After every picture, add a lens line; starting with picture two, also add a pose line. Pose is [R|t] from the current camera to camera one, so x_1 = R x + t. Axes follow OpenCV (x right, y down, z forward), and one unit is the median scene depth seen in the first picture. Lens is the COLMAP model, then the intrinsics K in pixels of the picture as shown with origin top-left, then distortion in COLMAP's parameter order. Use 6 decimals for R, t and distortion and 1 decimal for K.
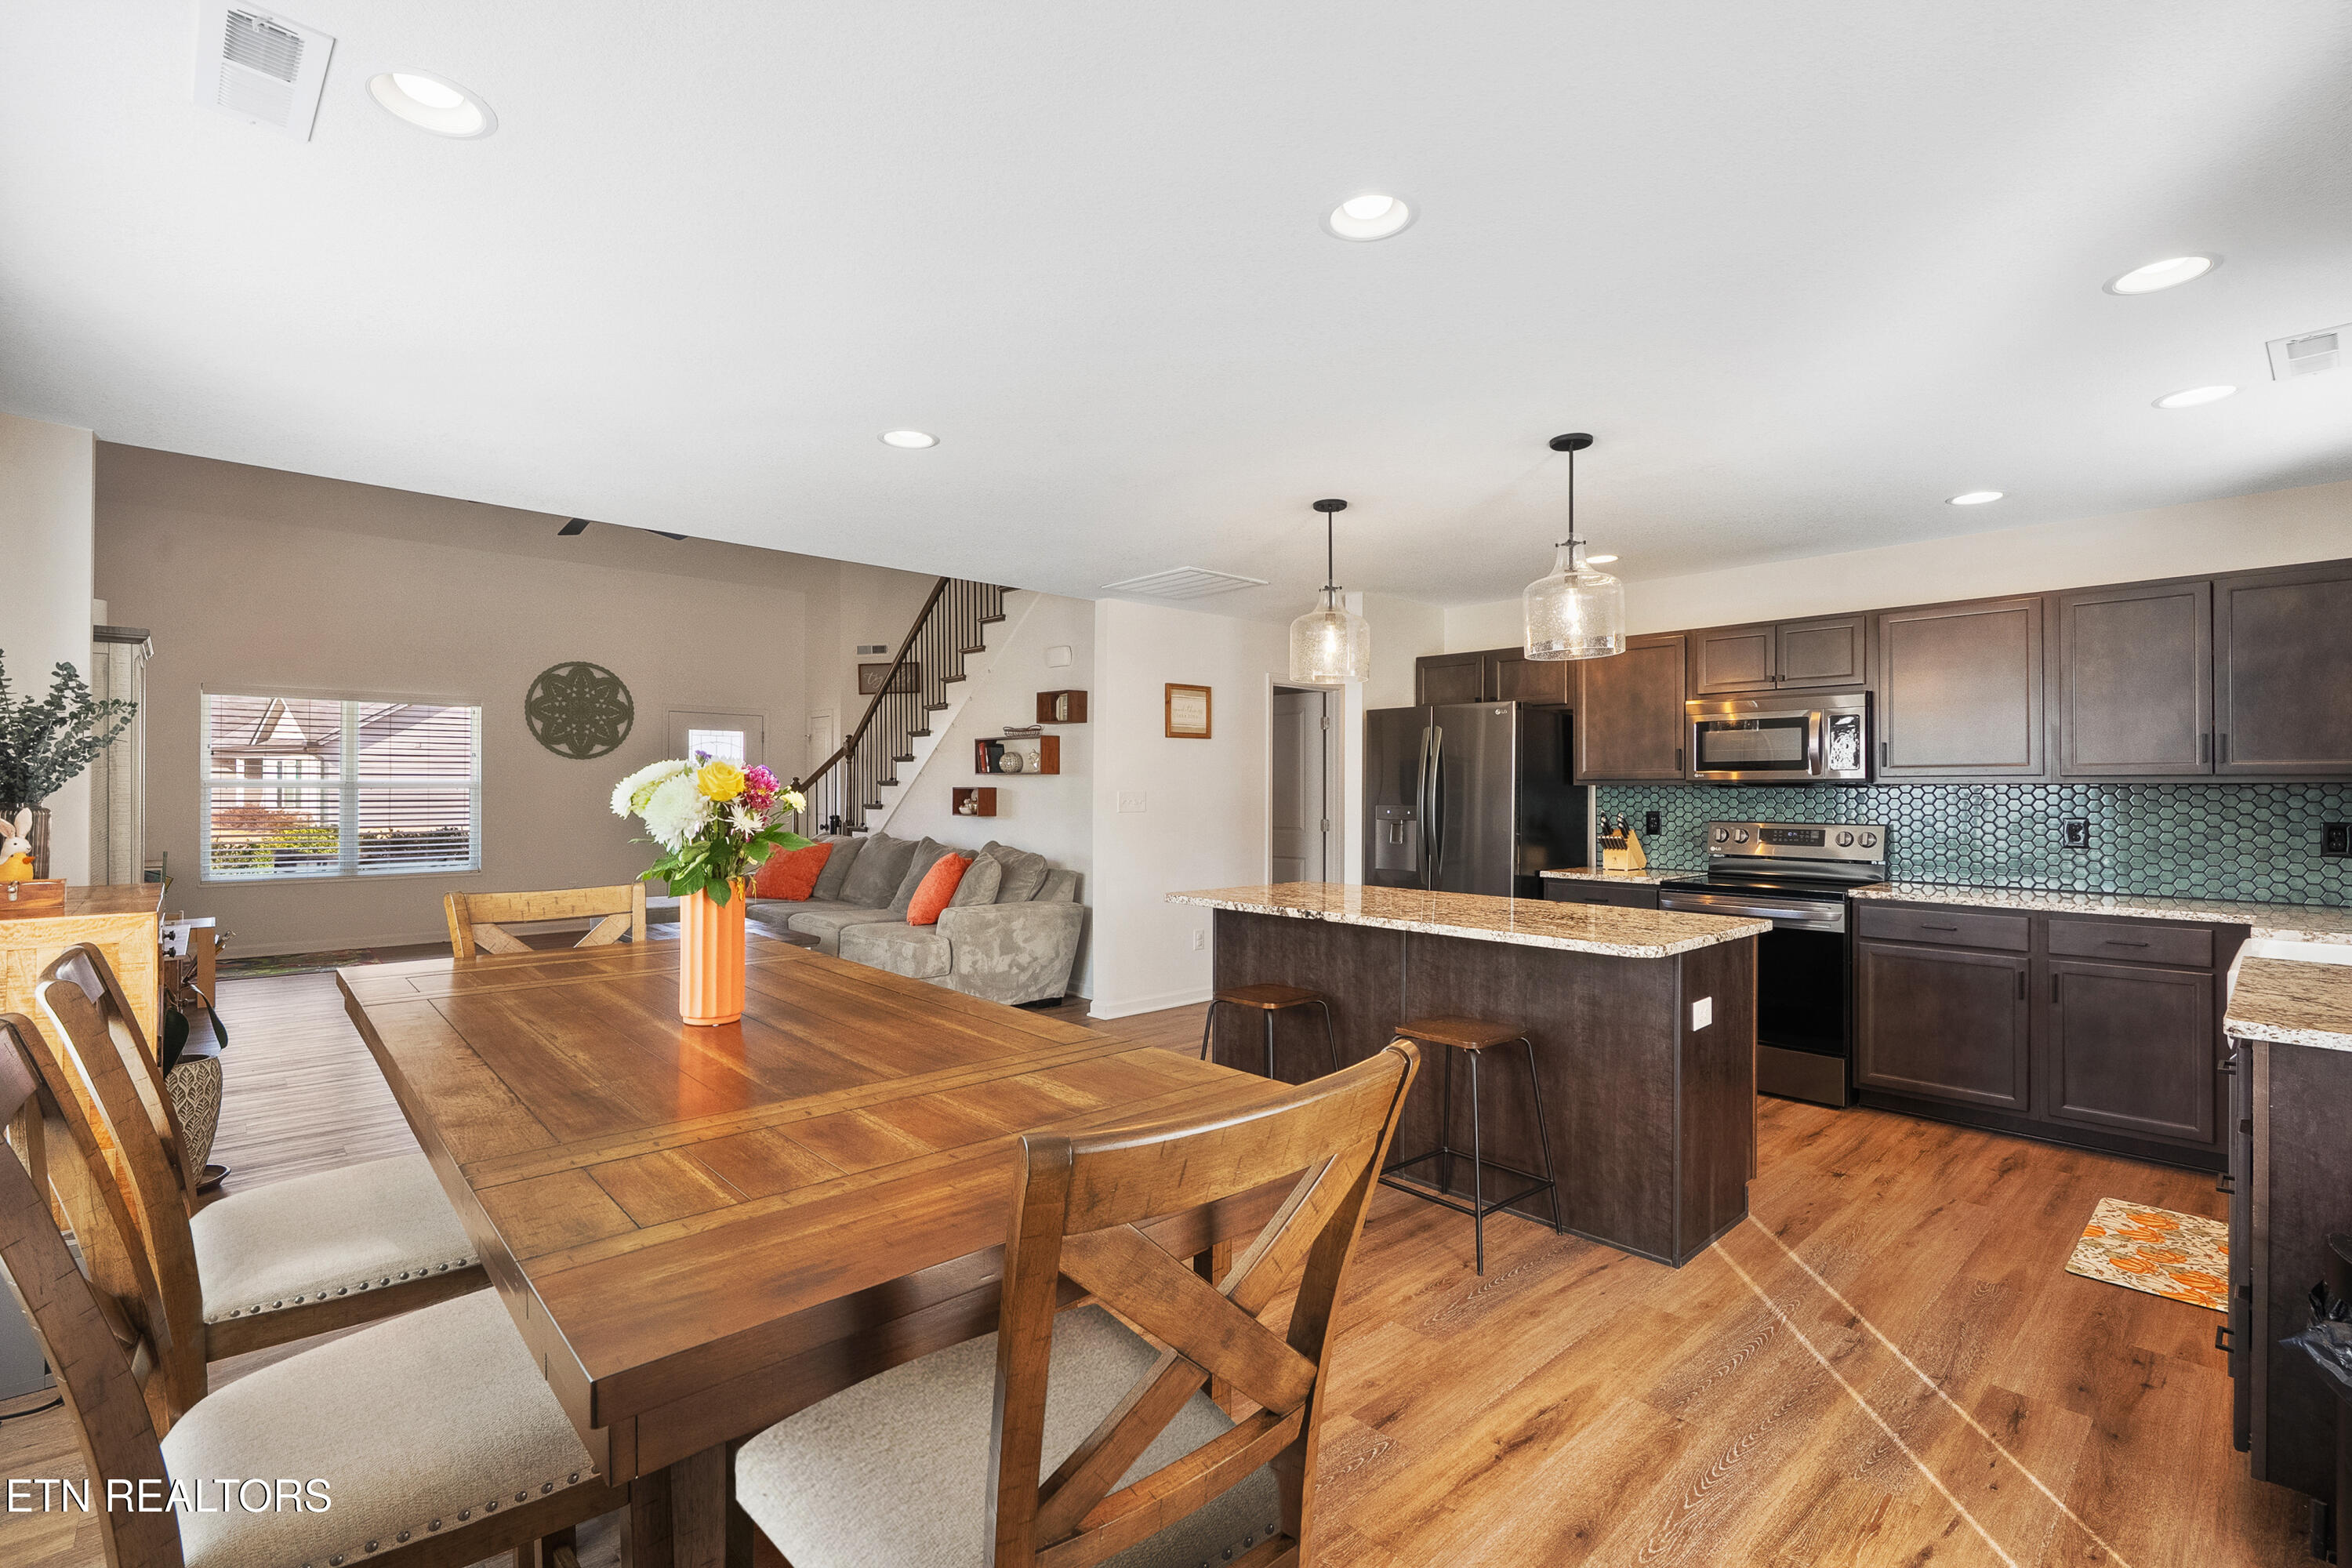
lens RADIAL K [[1079.2, 0, 1186.2], [0, 1079.2, 786.2], [0, 0, 1]] dist [0.000395, 0.002438]
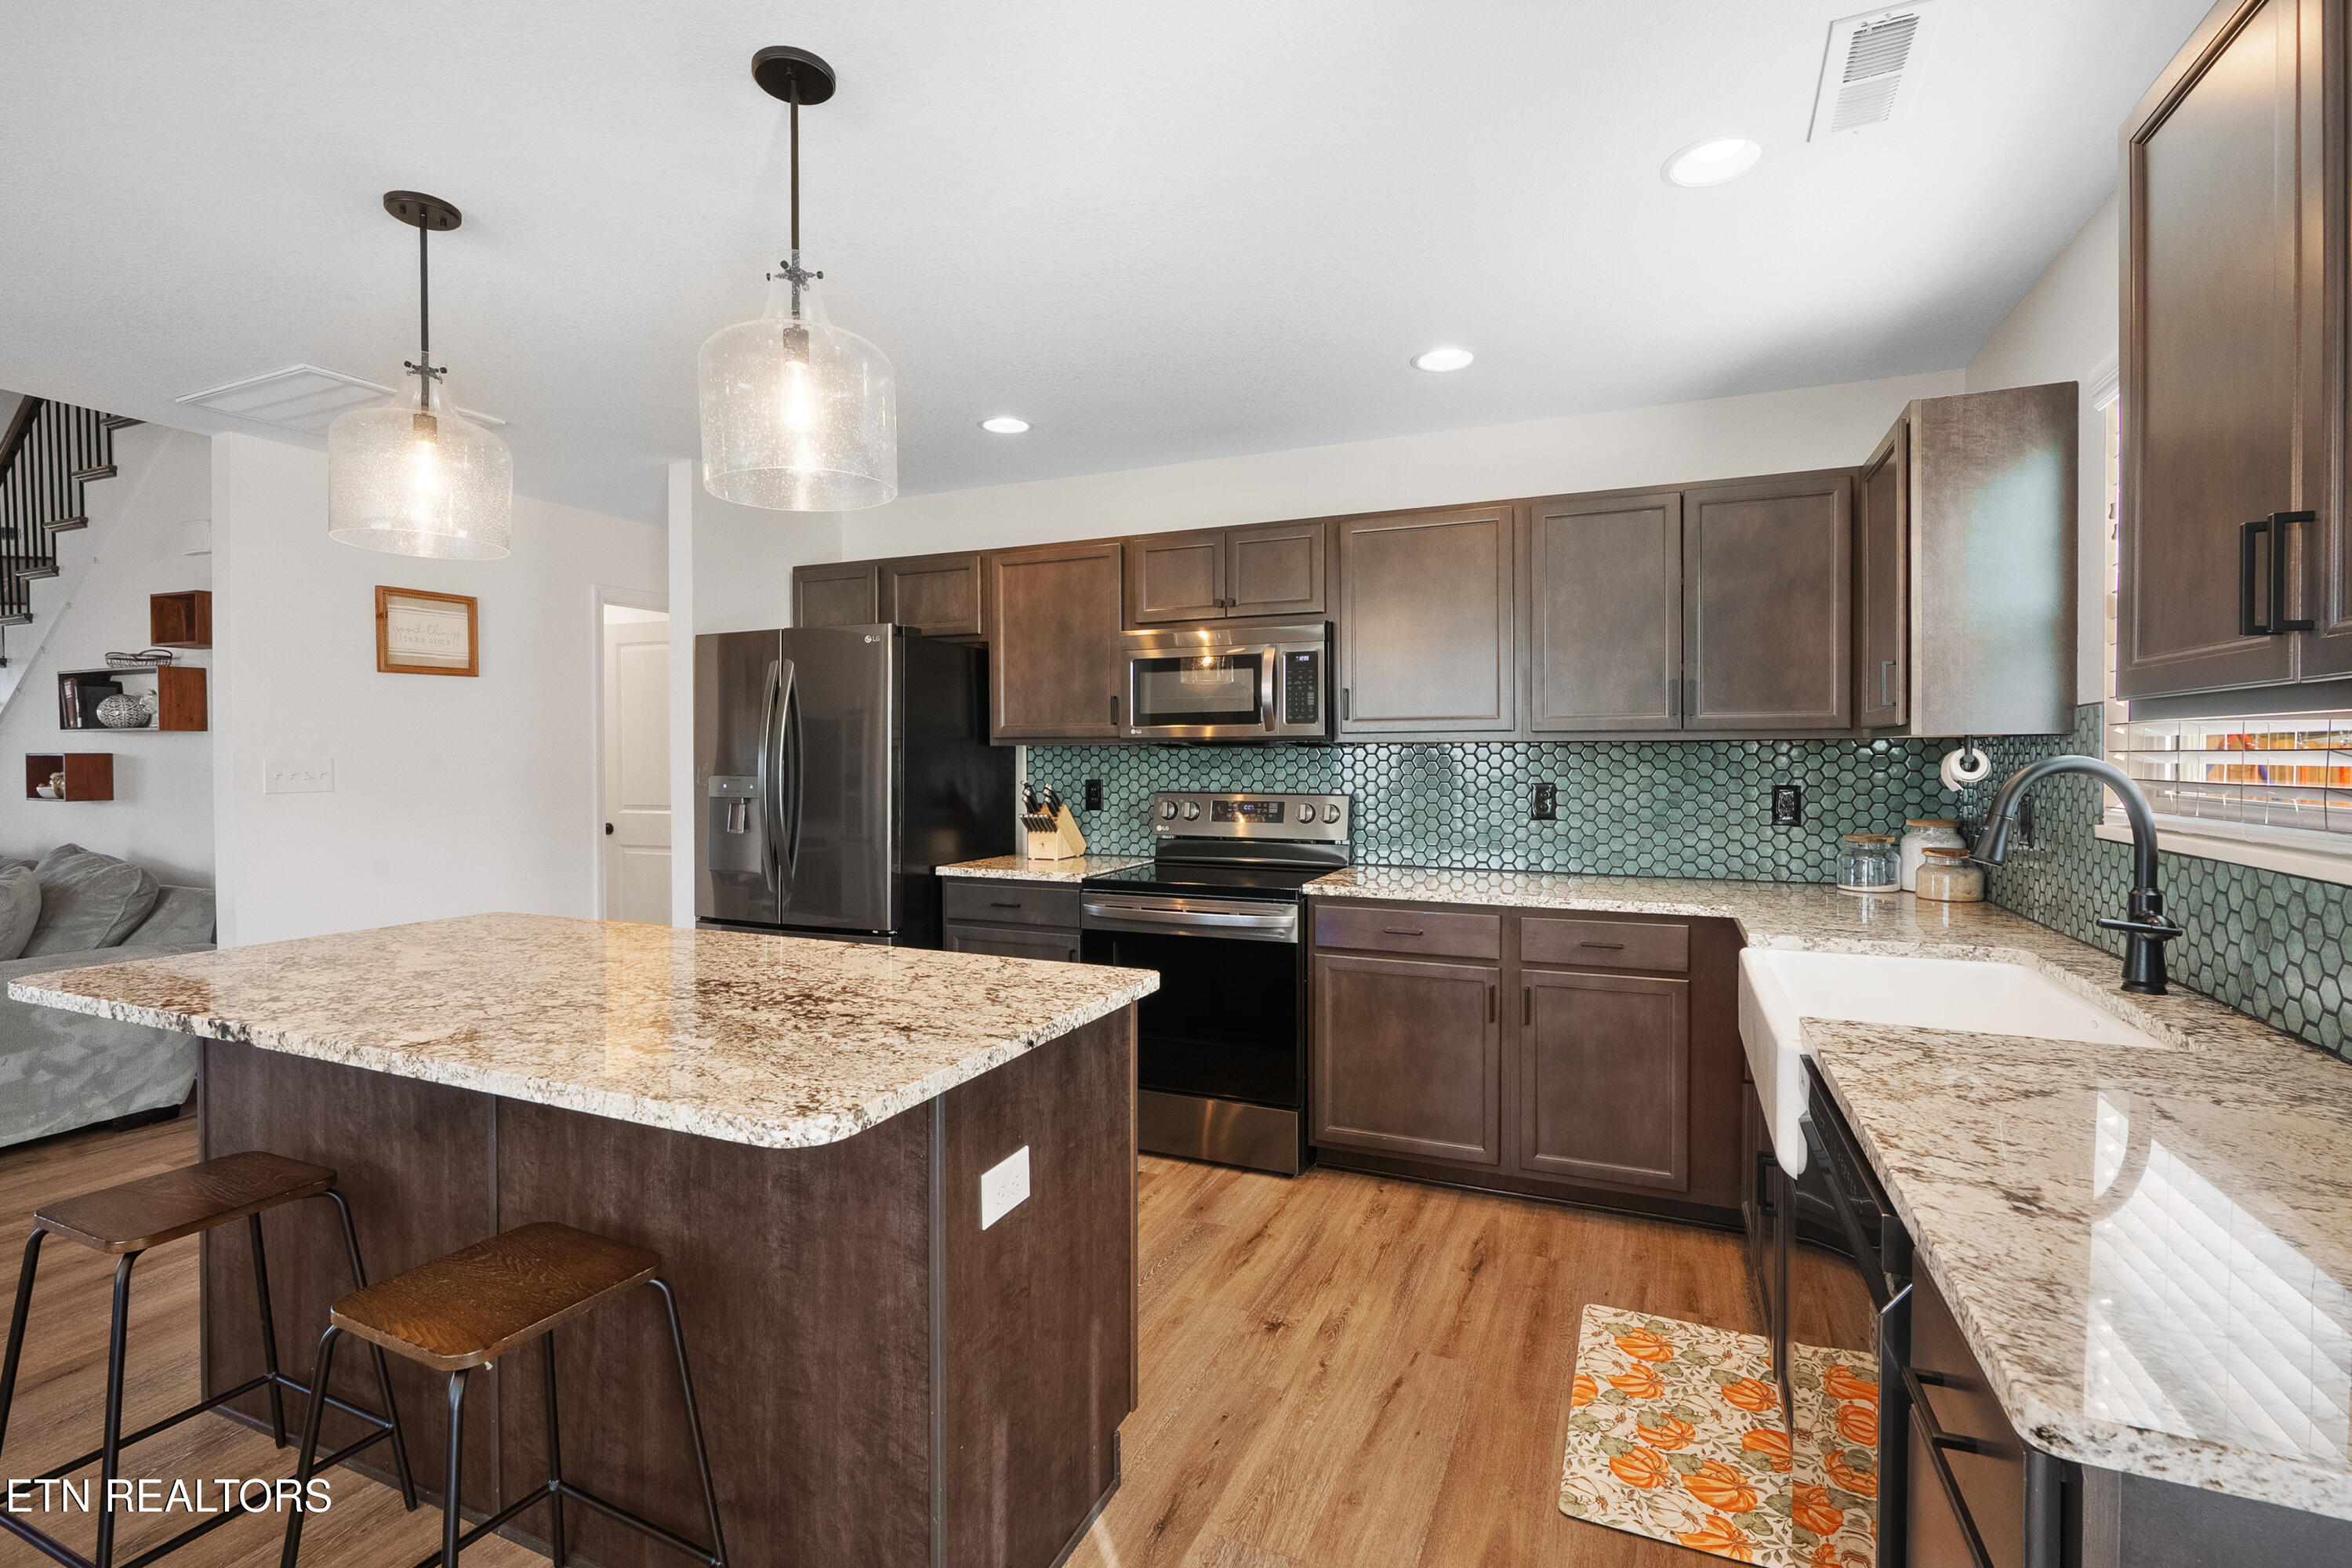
lens RADIAL K [[1079.2, 0, 1209.1], [0, 1079.2, 764.5], [0, 0, 1]] dist [0.000395, 0.002438]
pose [[0.914656, -0.010393, 0.404099, 0.258874], [0.004090, 0.999856, 0.016457, 0.000578], [-0.404212, -0.013400, 0.914567, 0.352486]]
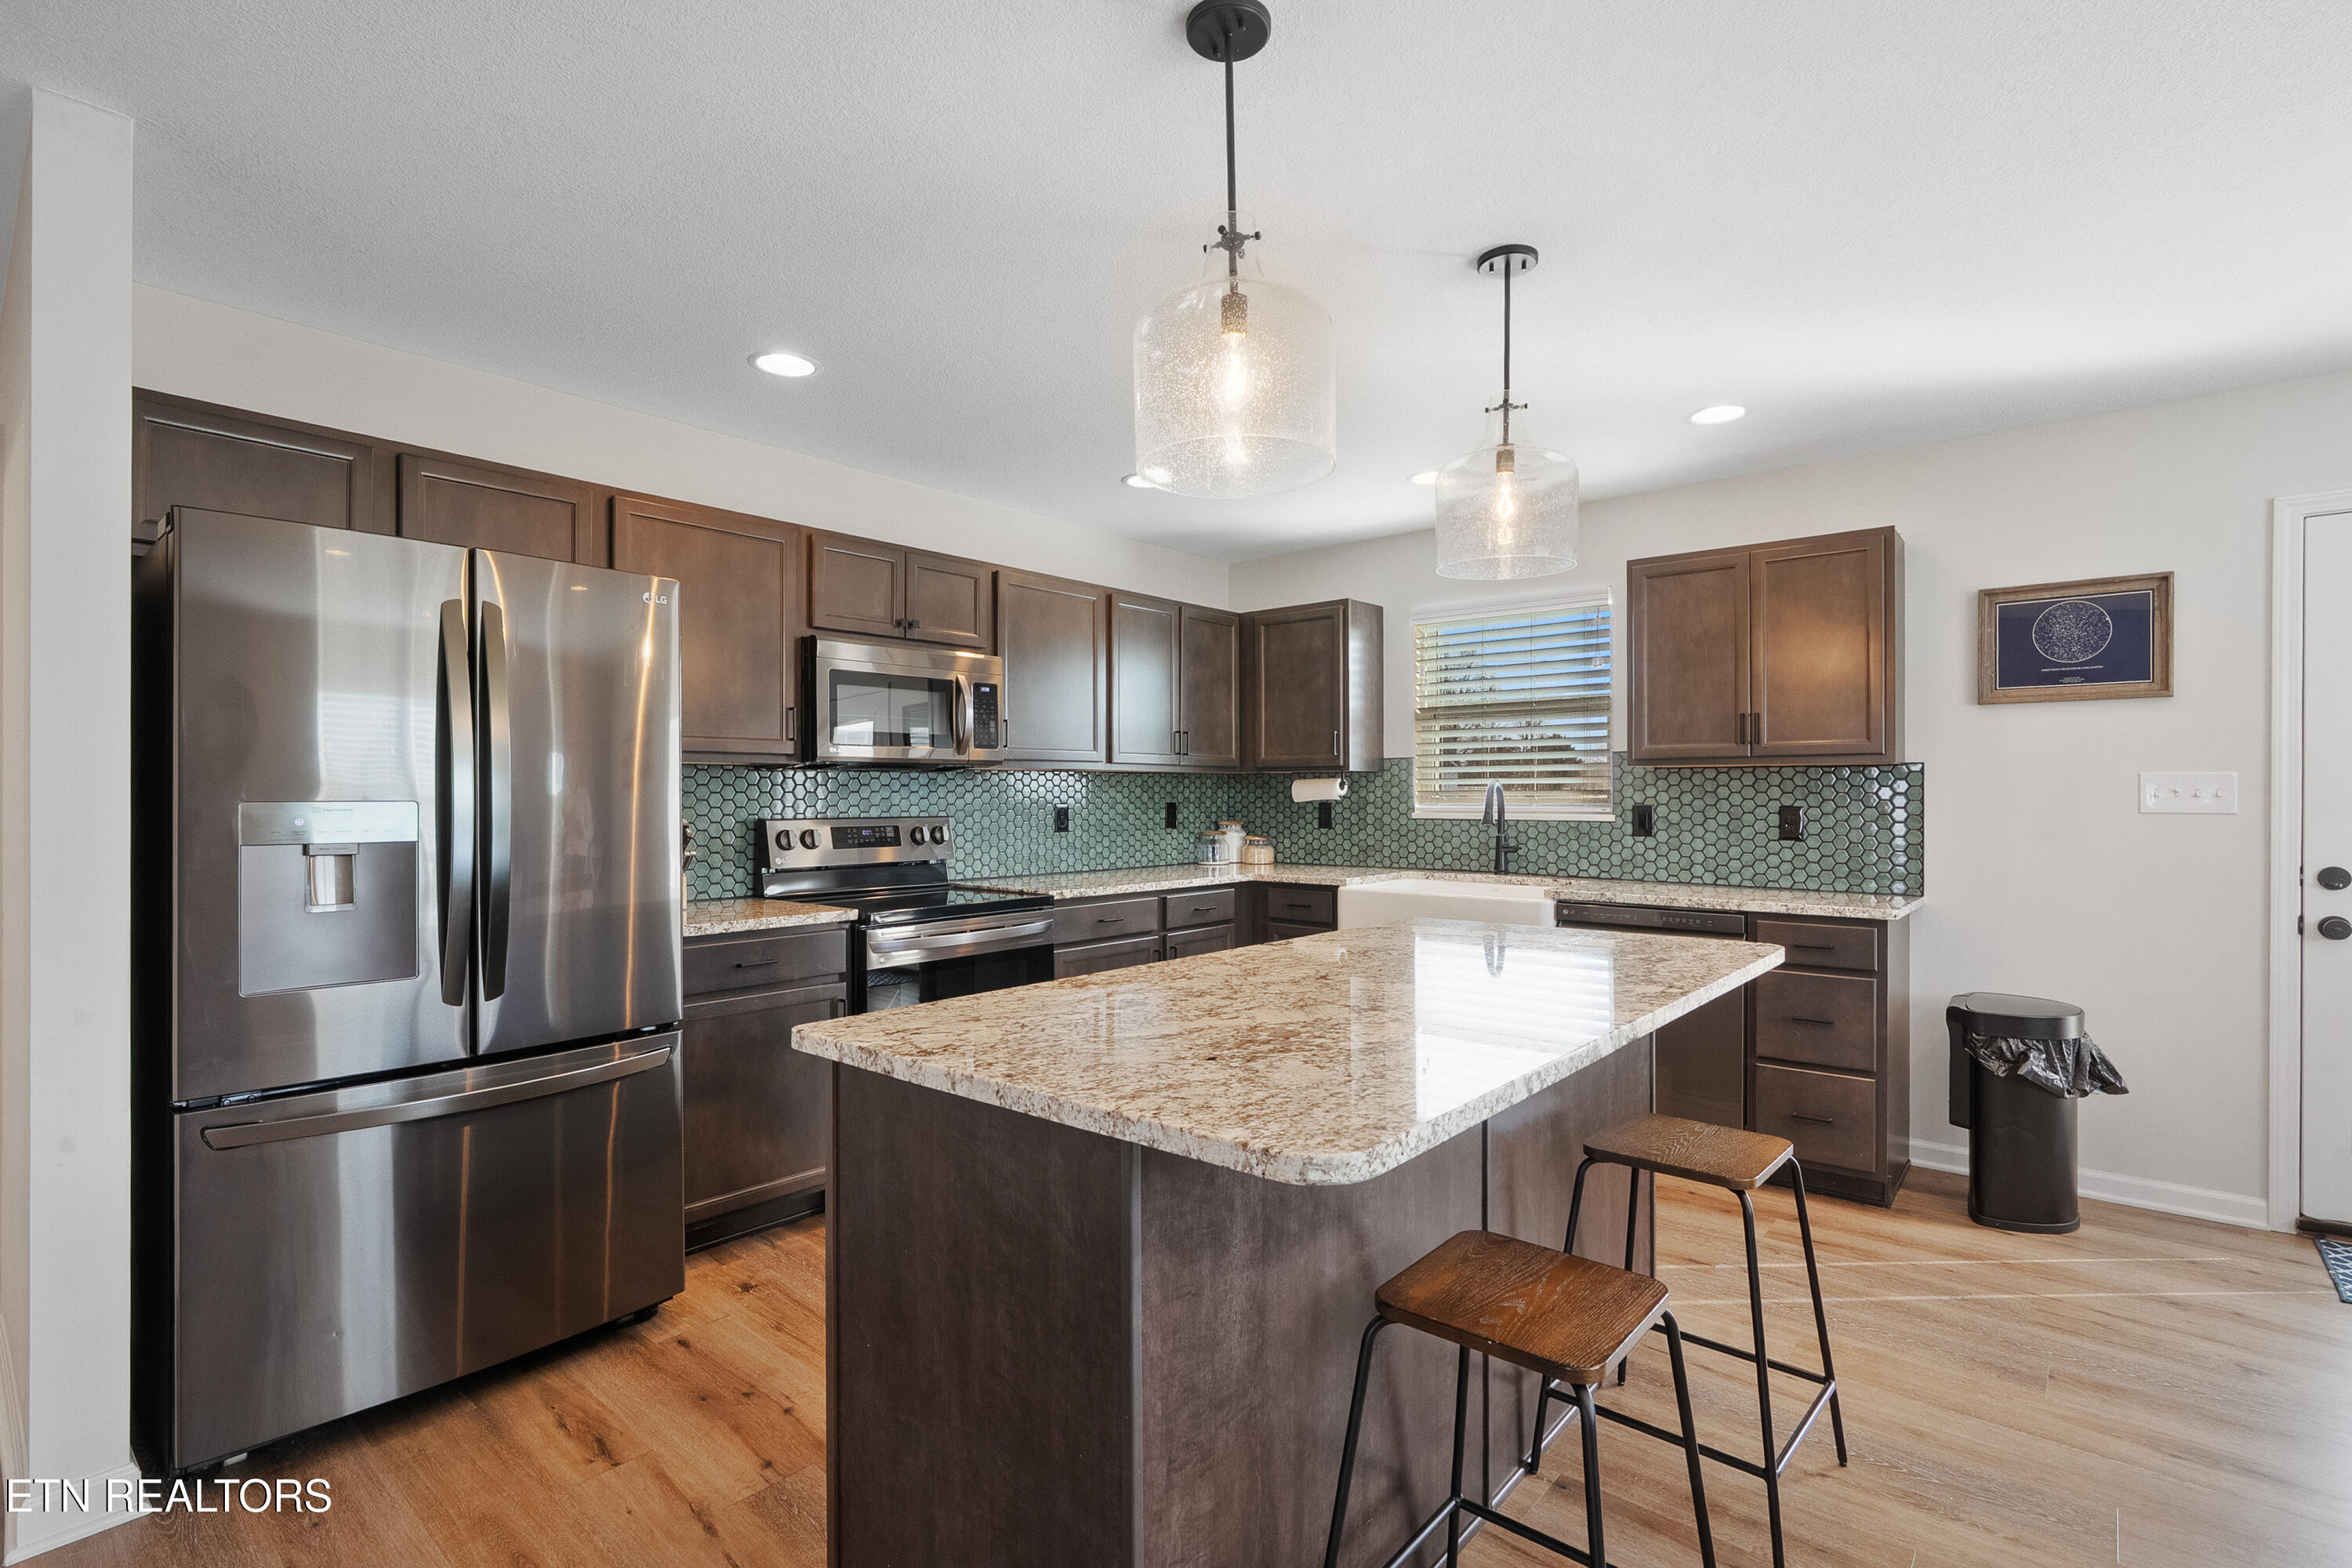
lens RADIAL K [[1079.2, 0, 1190.5], [0, 1079.2, 795.5], [0, 0, 1]] dist [0.000395, 0.002438]
pose [[-0.129446, -0.014101, 0.991486, -0.246091], [-0.014055, 0.999825, 0.012385, 0.006726], [-0.991487, -0.012332, -0.129621, 1.017977]]
